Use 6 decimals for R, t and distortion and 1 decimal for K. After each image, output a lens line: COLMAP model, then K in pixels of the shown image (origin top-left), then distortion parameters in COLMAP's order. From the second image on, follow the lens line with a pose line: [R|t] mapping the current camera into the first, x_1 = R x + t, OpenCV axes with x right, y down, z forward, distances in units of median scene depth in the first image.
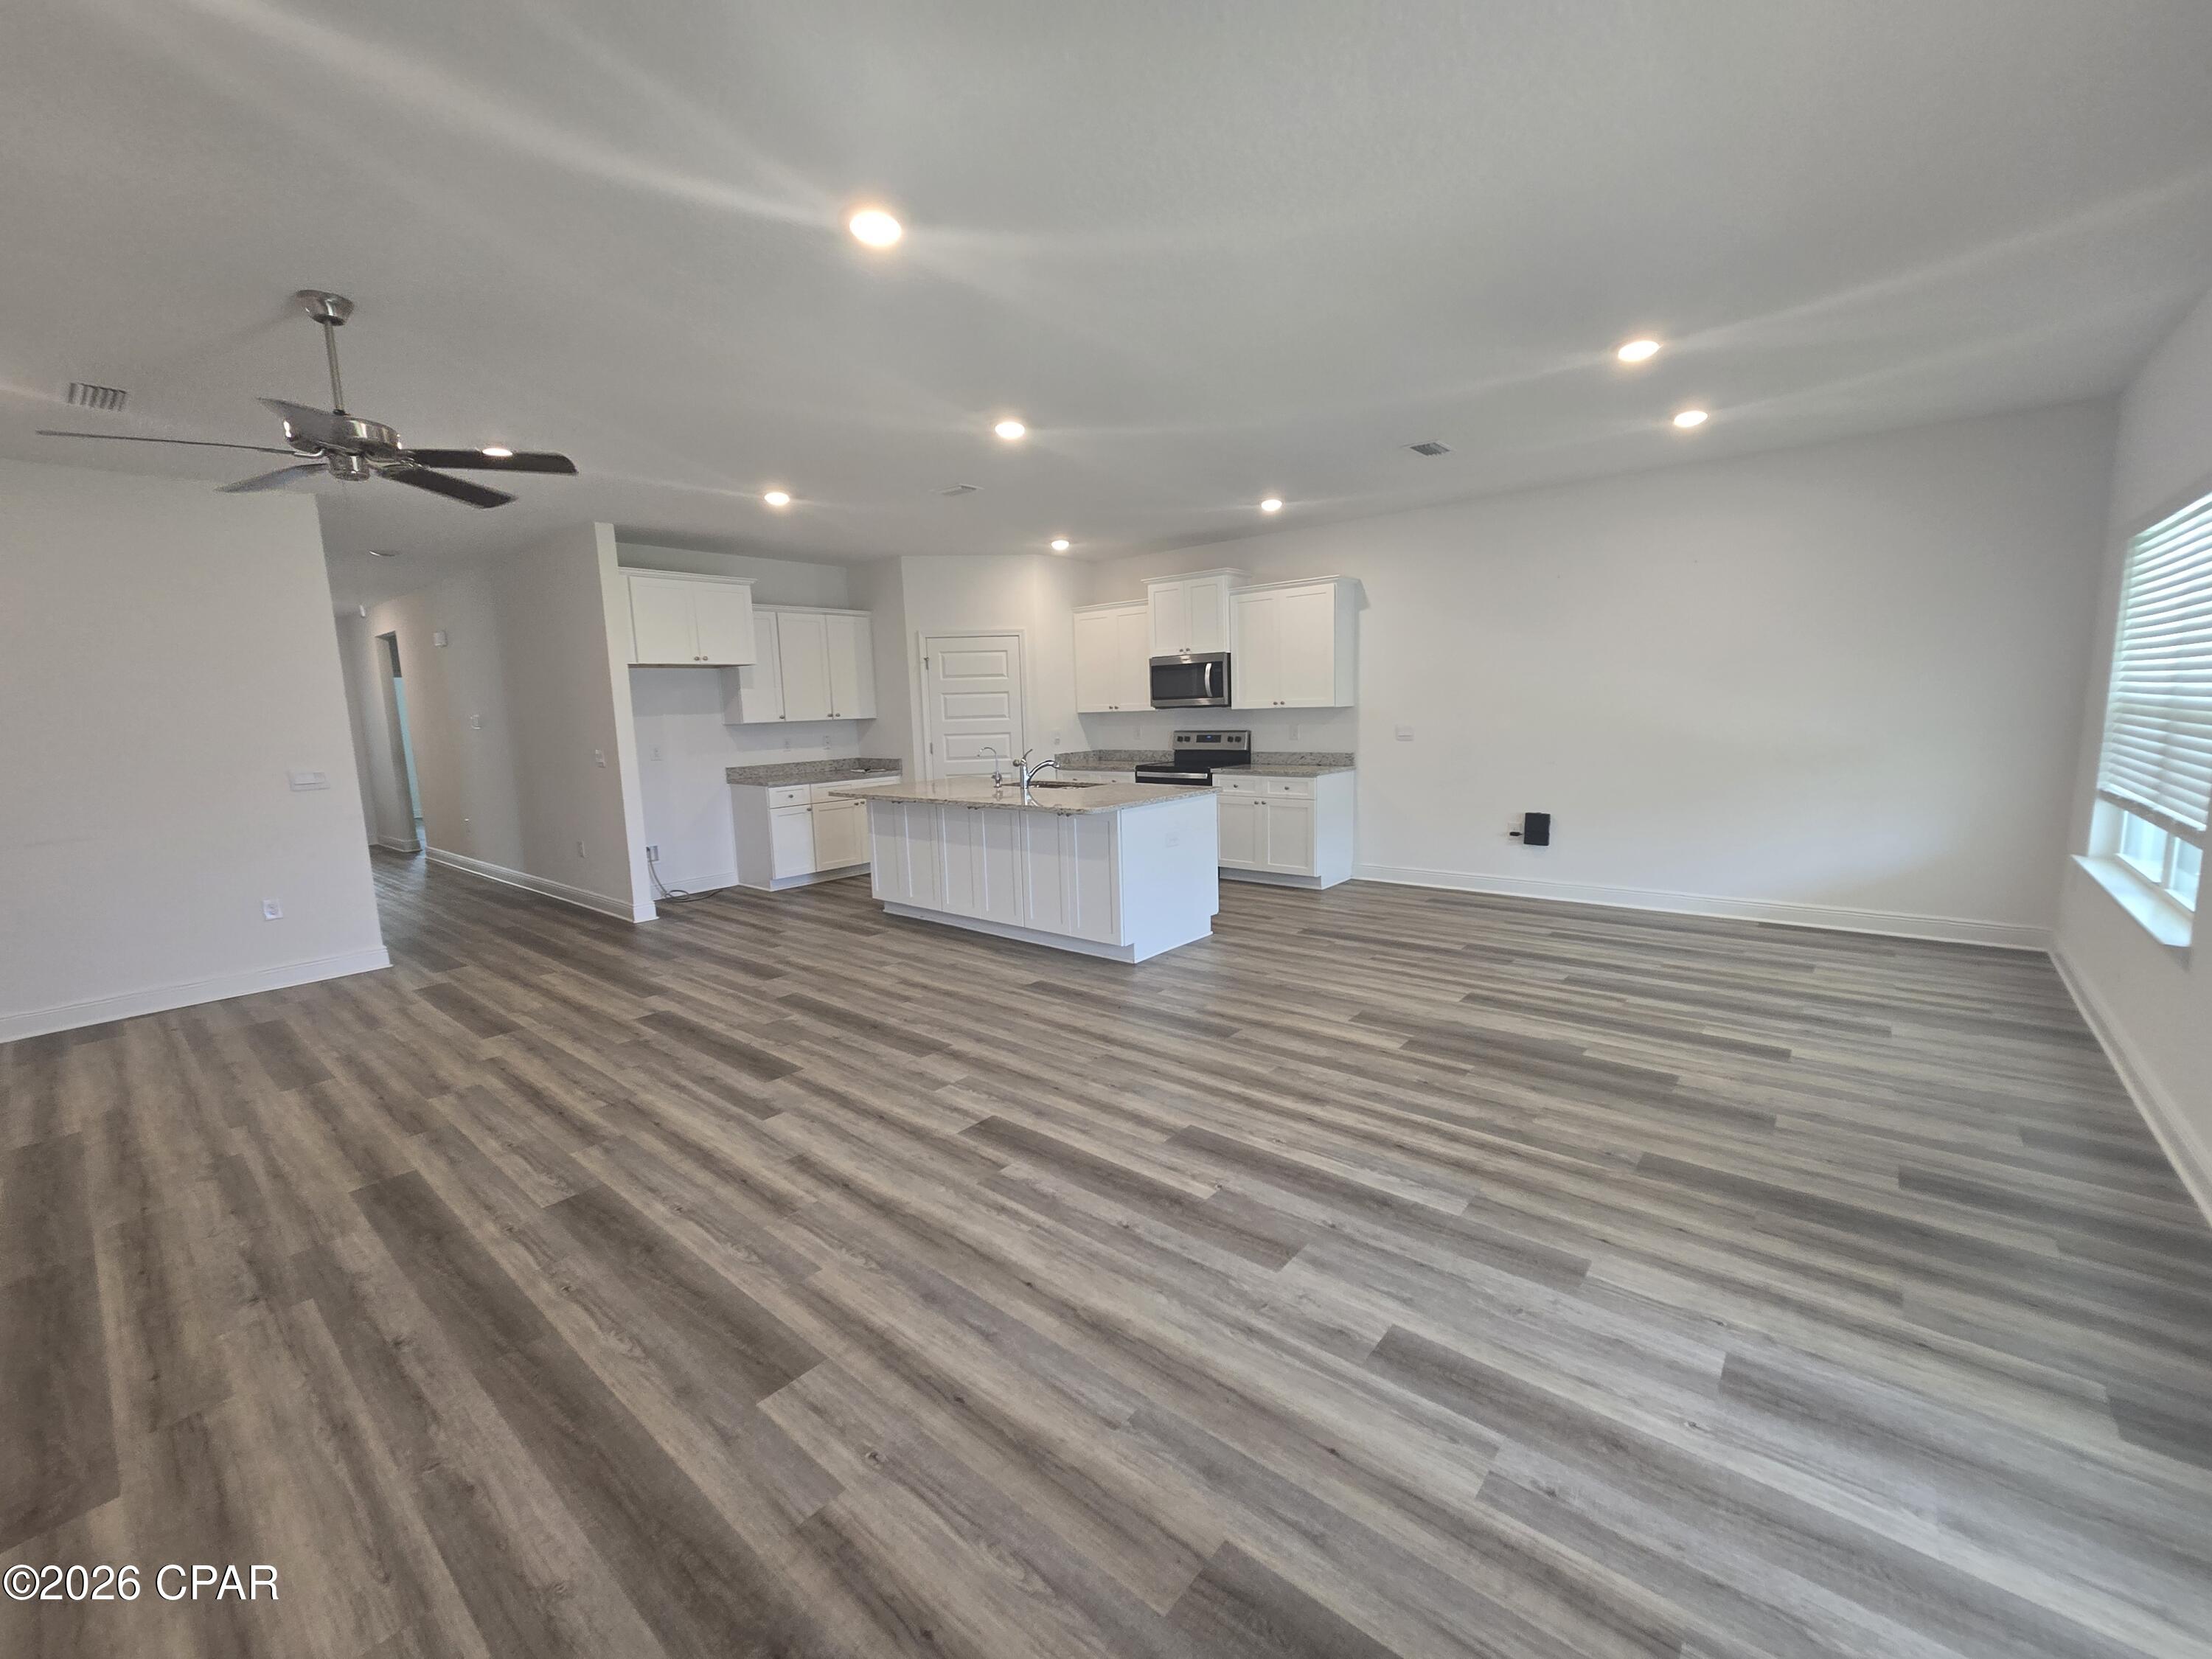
lens RADIAL K [[906.2, 0, 1099.4], [0, 906.2, 836.1], [0, 0, 1]] dist [-0.001554, -0.000430]
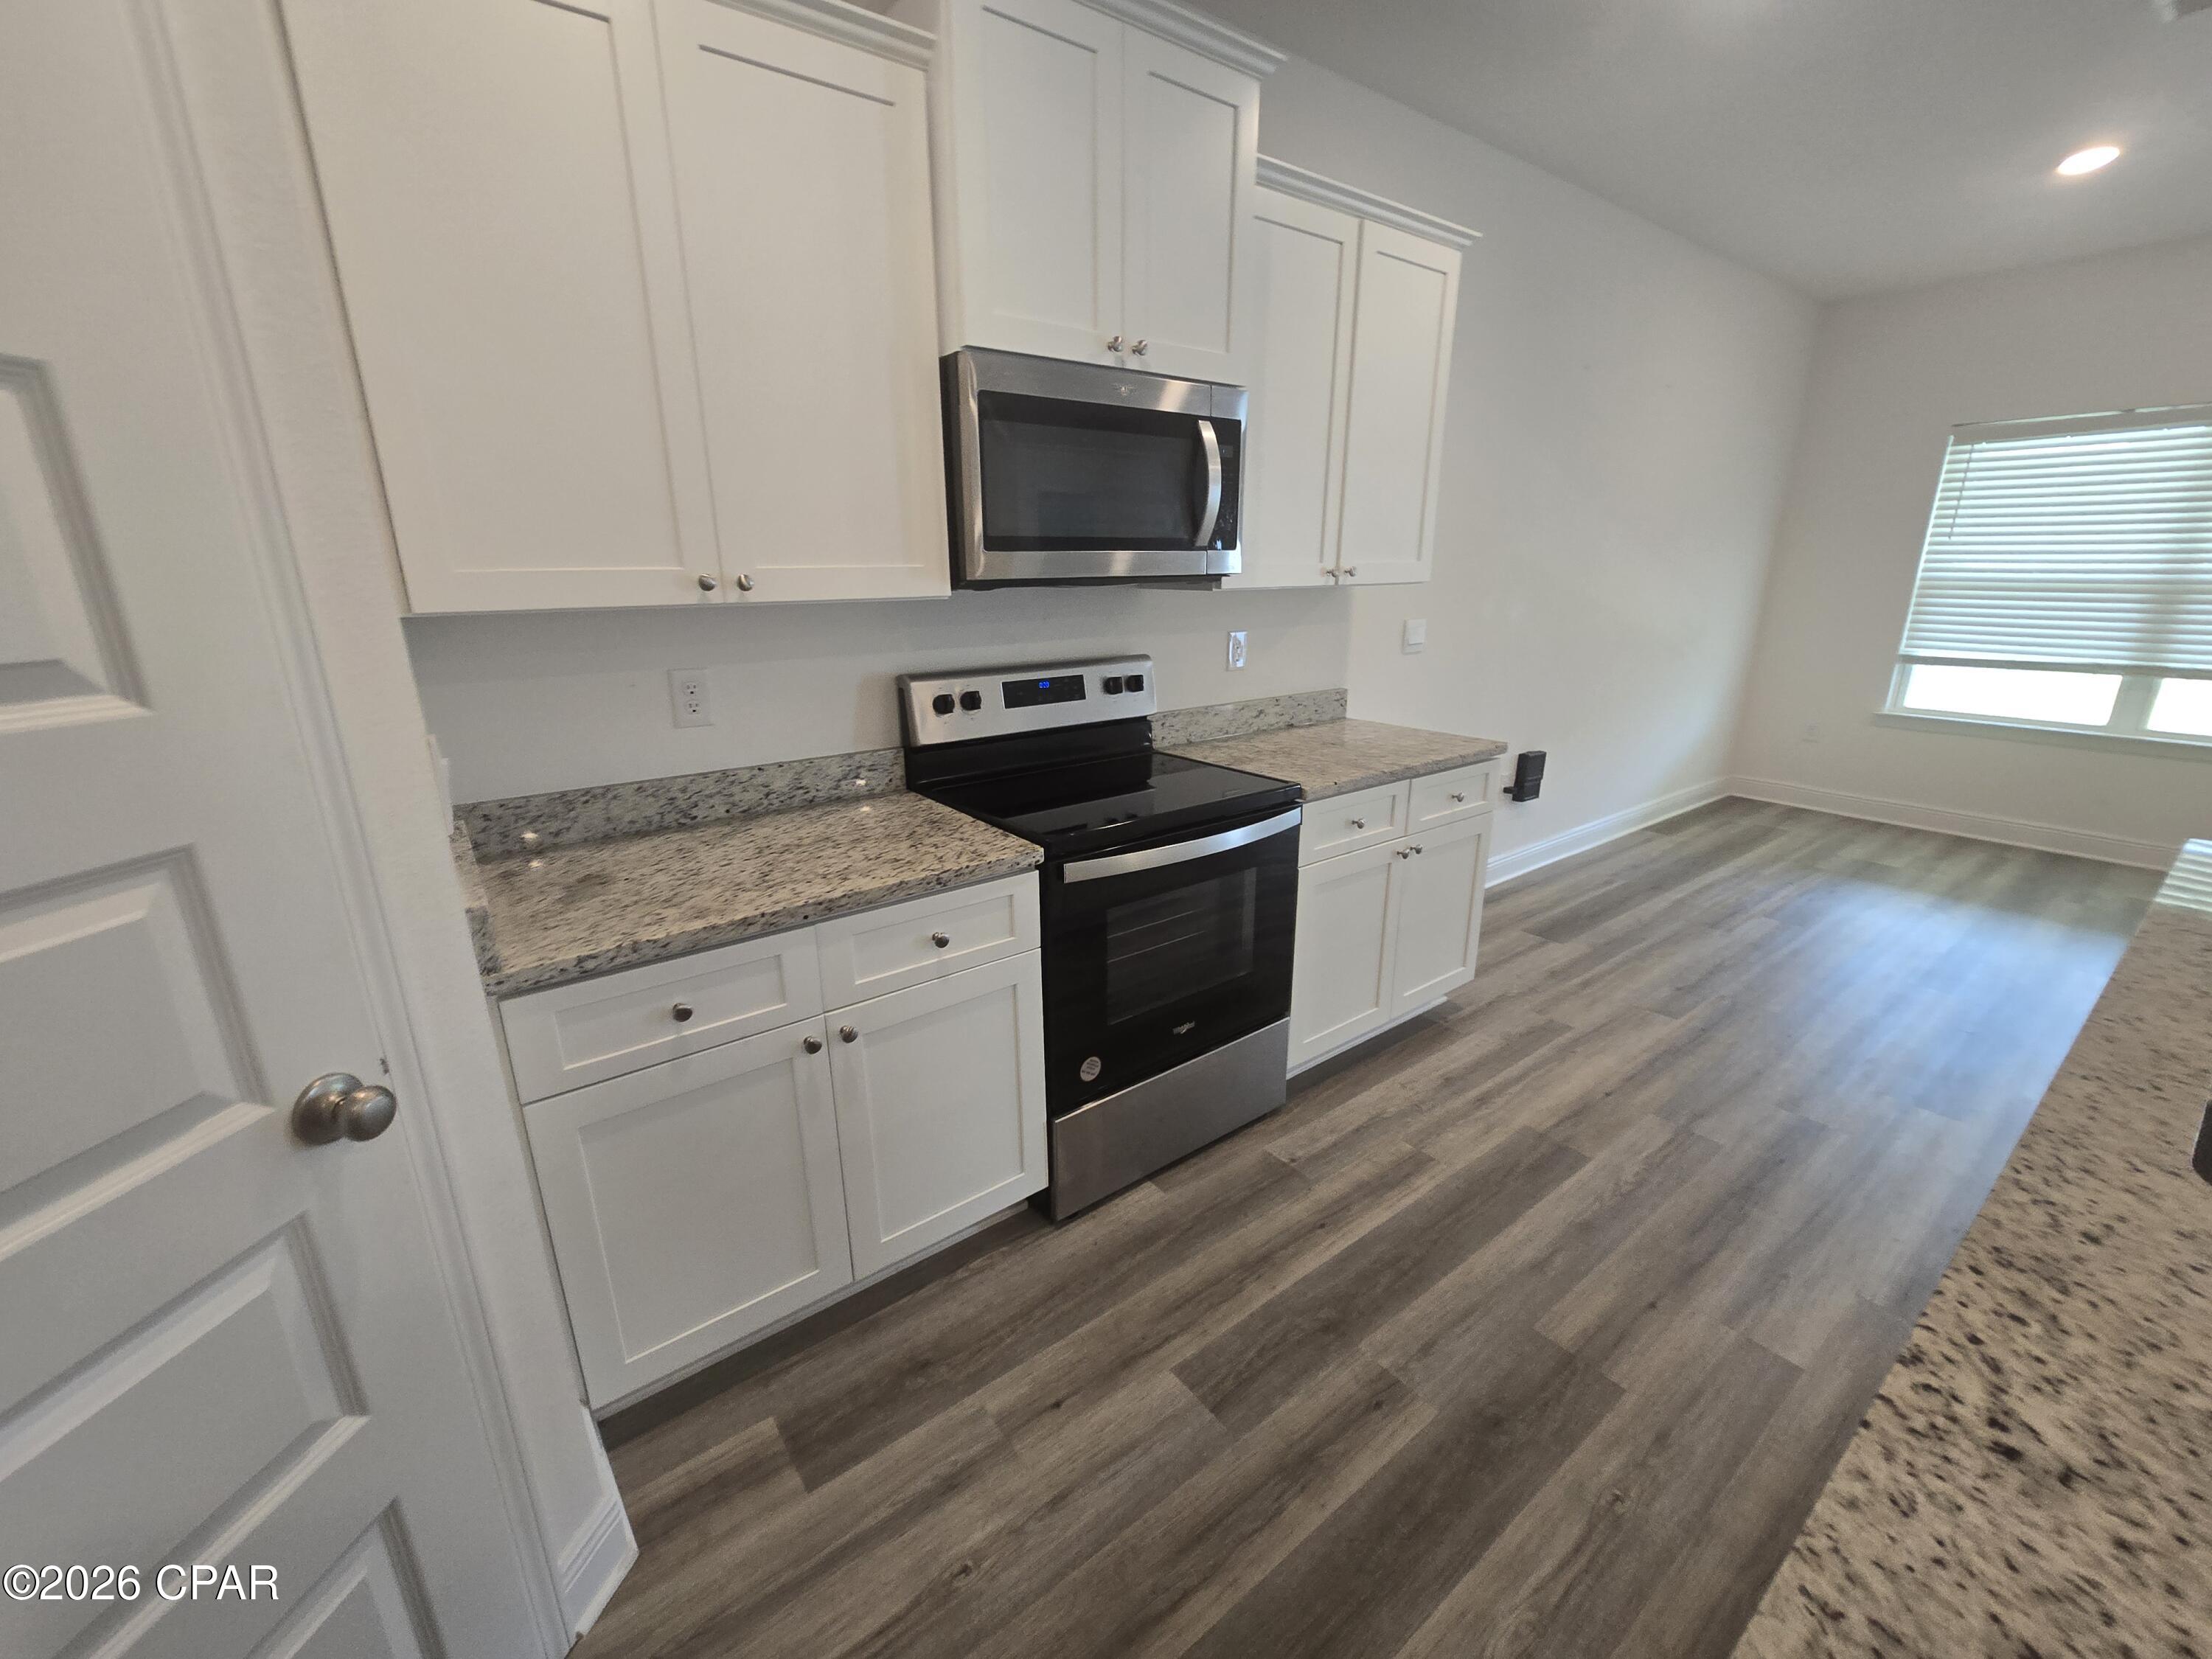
lens RADIAL K [[904.7, 0, 1095.1], [0, 904.7, 833.9], [0, 0, 1]] dist [-0.000420, 0.000311]
pose [[0.221147, -0.254752, 0.941380, -0.336558], [0.140409, 0.963540, 0.227764, -0.254546], [-0.965080, 0.081808, 0.248853, 1.815797]]
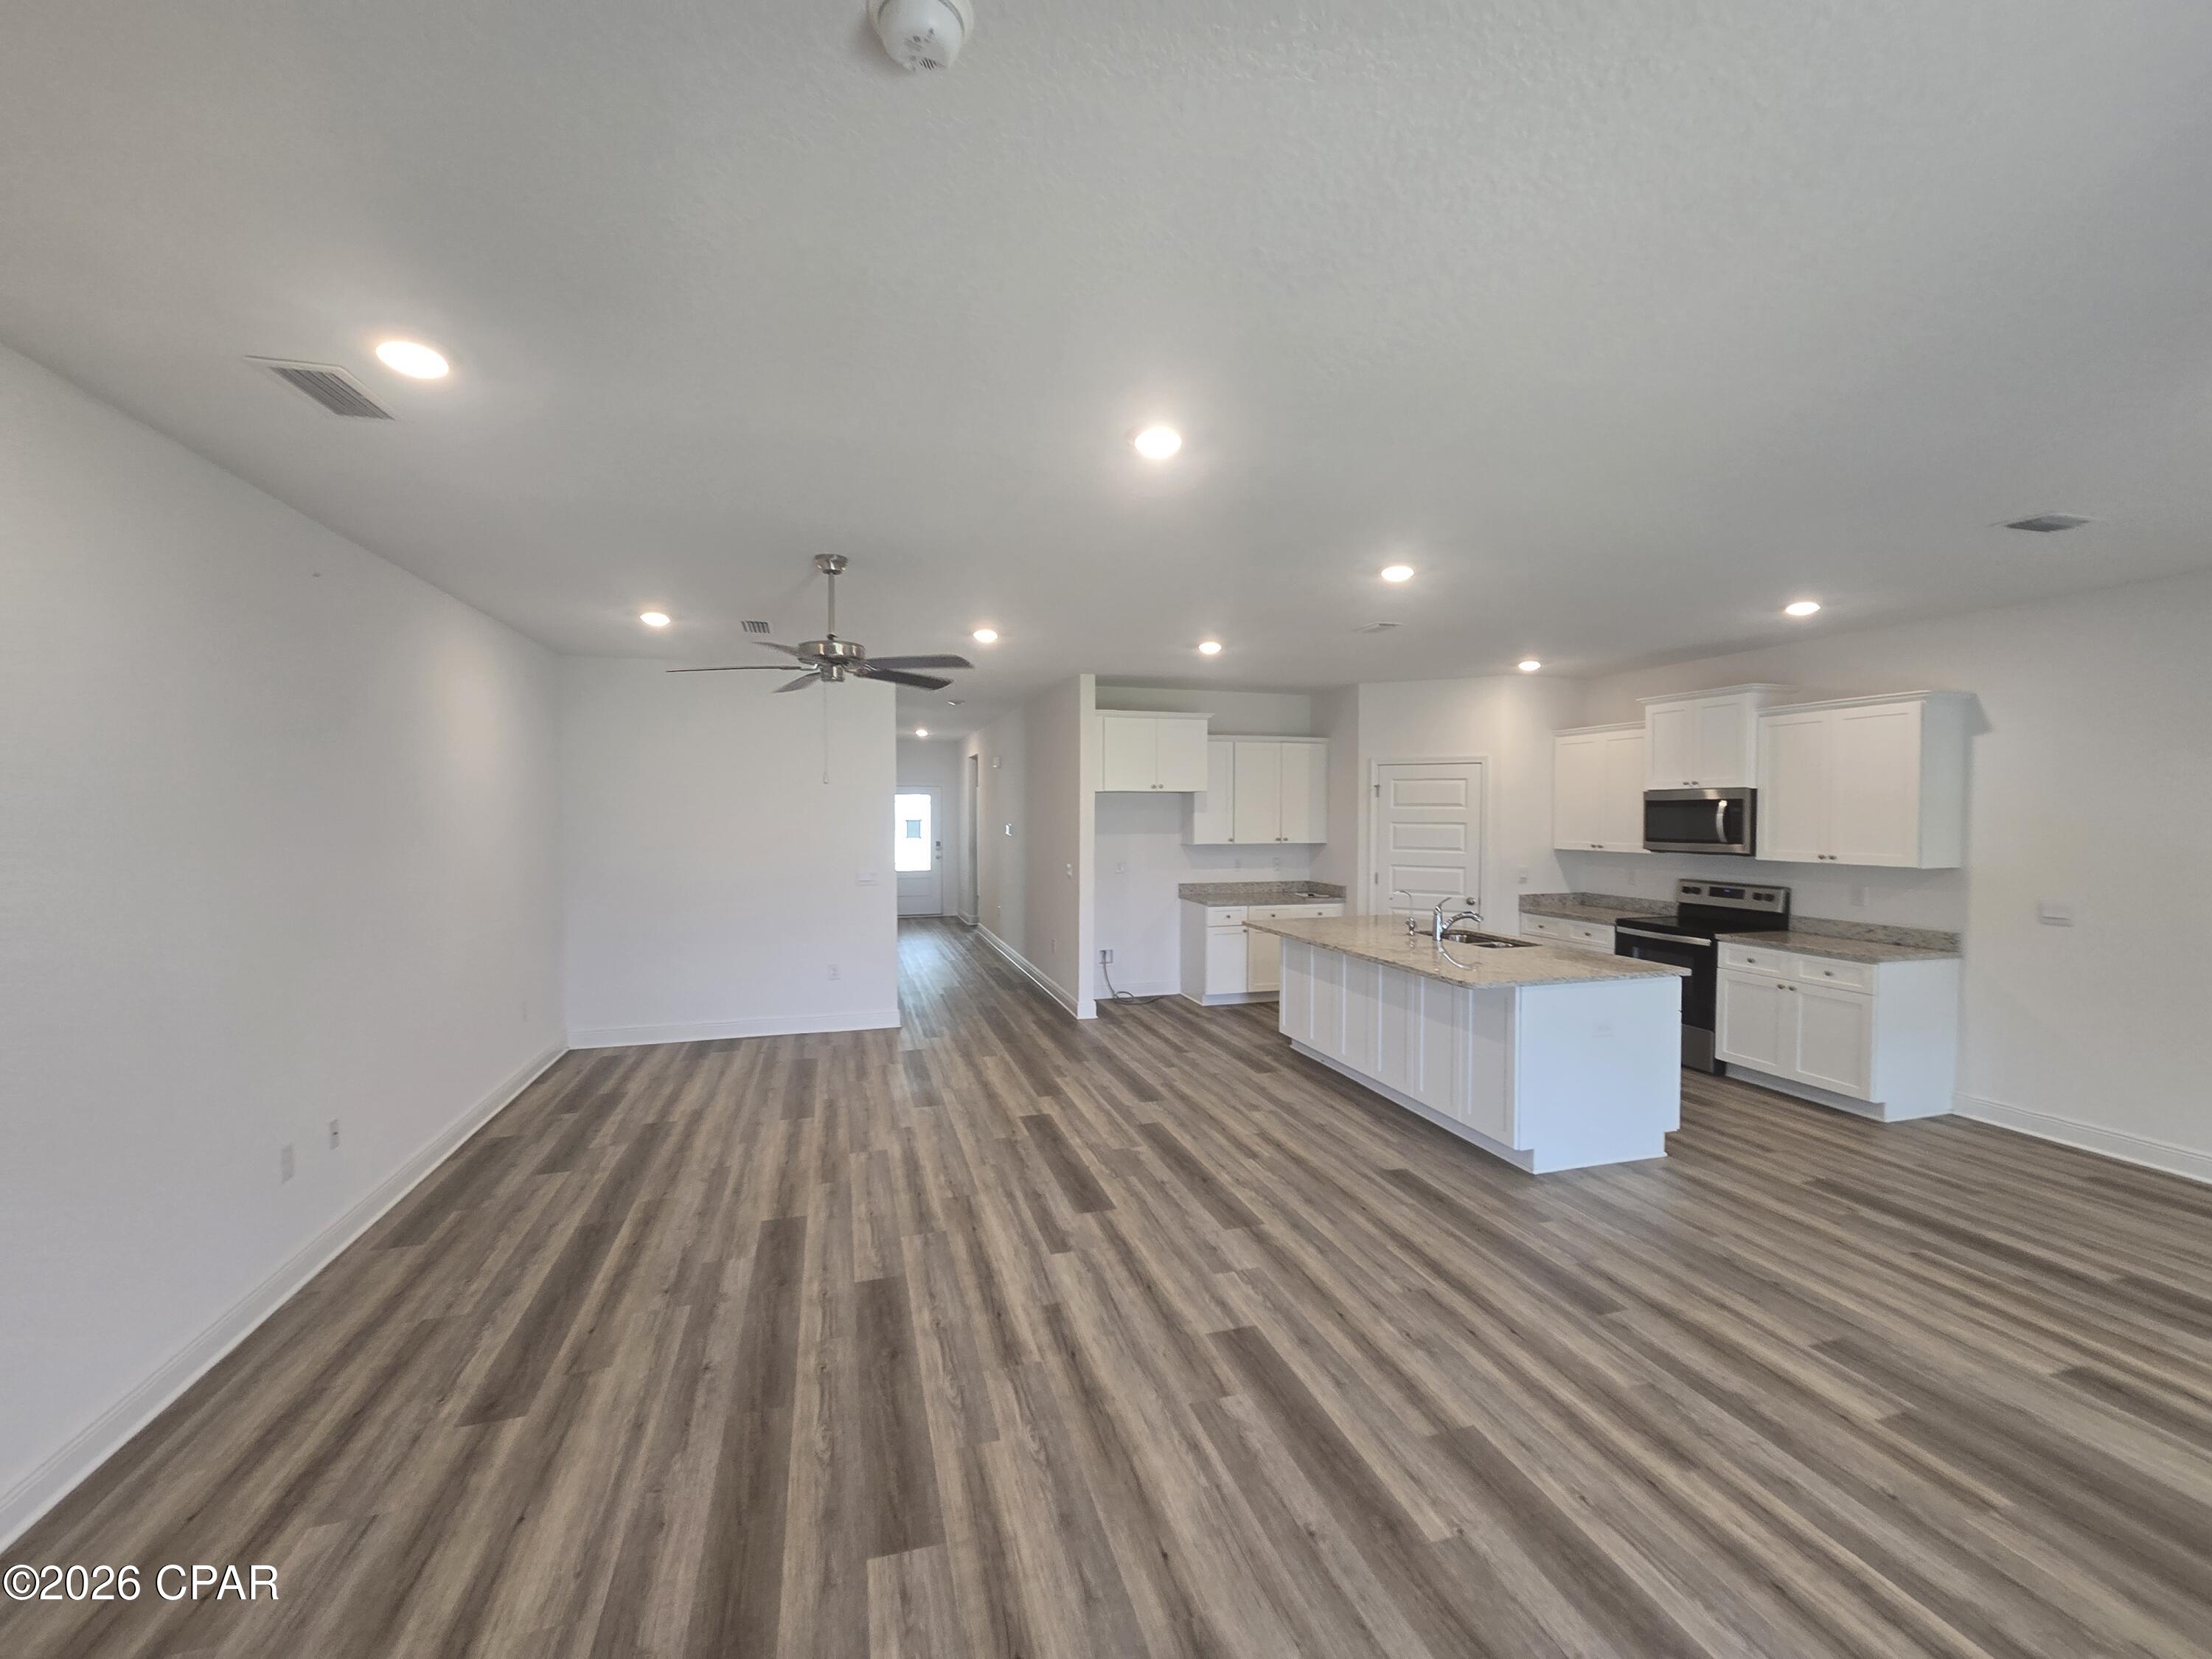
lens RADIAL K [[906.2, 0, 1099.4], [0, 906.2, 836.1], [0, 0, 1]] dist [-0.001554, -0.000430]
pose [[0.835388, 0.048488, -0.547518, 0.186689], [-0.106924, 0.991408, -0.075344, -0.076923], [0.539160, 0.121484, 0.833395, 0.080758]]
